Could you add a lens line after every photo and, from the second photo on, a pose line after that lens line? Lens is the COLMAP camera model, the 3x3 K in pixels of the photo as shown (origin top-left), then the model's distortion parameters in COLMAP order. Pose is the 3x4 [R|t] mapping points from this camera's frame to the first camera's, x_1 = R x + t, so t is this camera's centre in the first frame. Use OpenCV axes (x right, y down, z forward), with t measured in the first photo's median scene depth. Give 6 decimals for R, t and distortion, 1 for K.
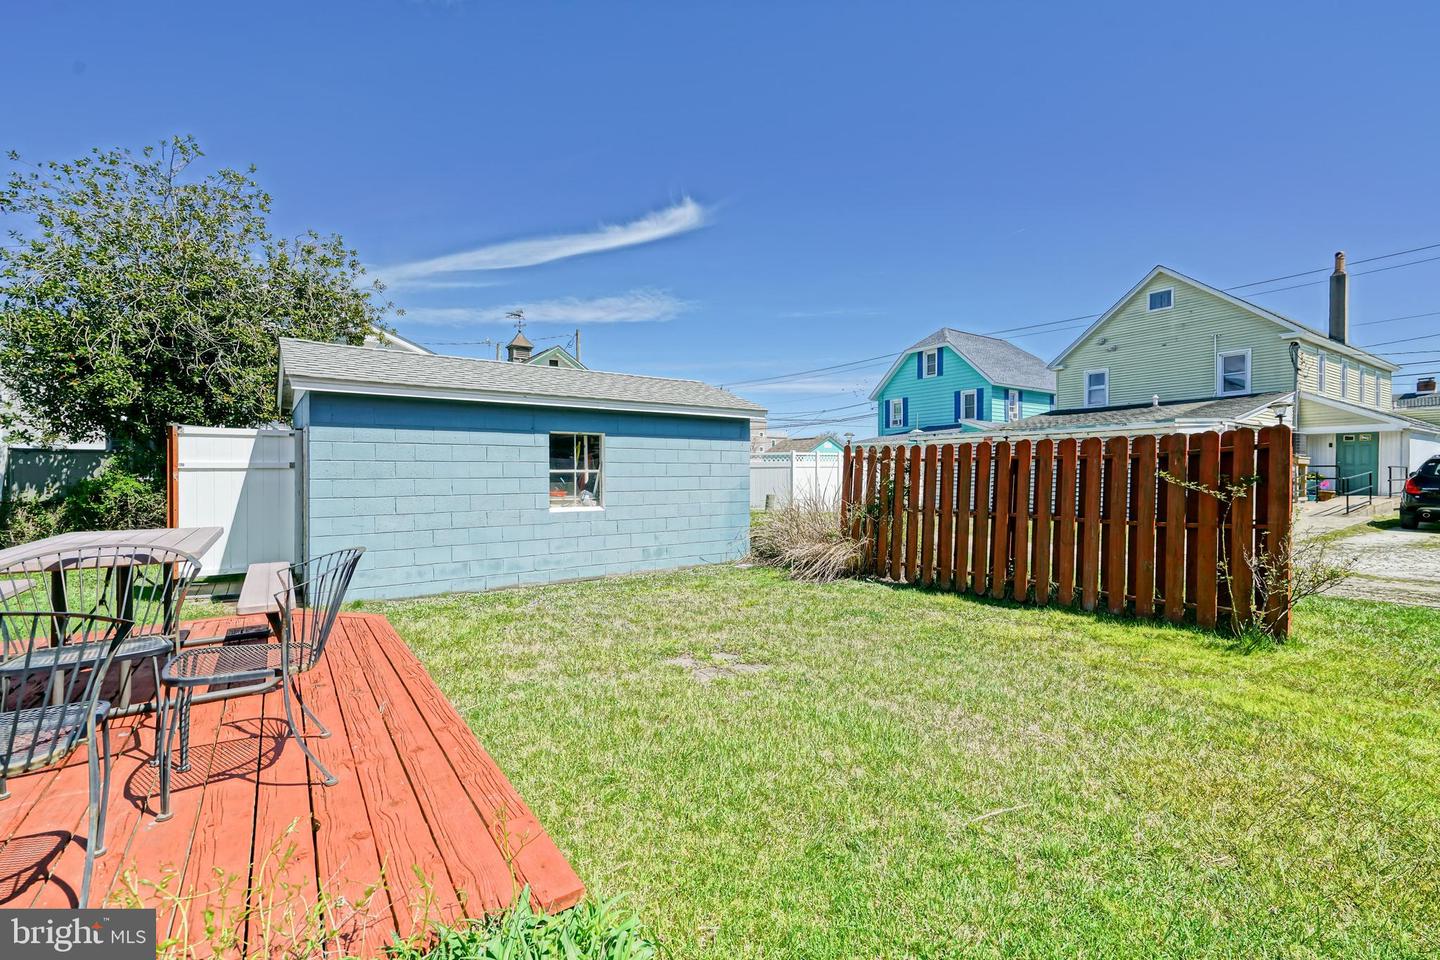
lens RADIAL K [[633.0, 0, 716.1], [0, 633.0, 474.4], [0, 0, 1]] dist [0.042004, -0.000108]
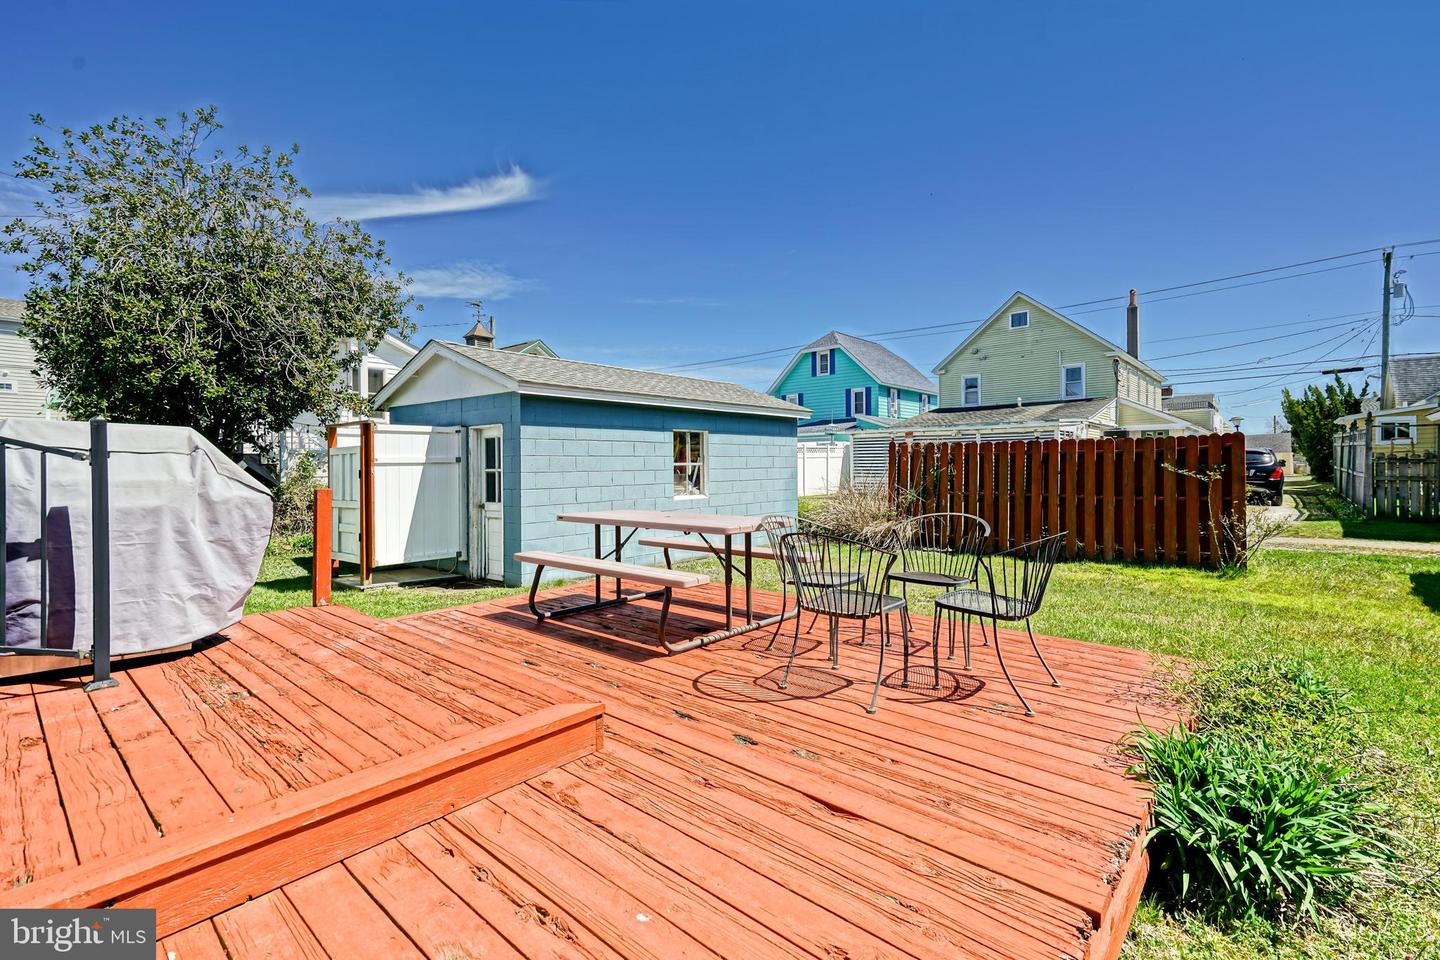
lens RADIAL K [[633.0, 0, 716.1], [0, 633.0, 474.4], [0, 0, 1]] dist [0.042004, -0.000108]
pose [[0.972112, -0.009631, 0.234317, -0.176870], [0.005597, 0.999825, 0.017871, -0.002527], [-0.234448, -0.016061, 0.971996, -0.051506]]
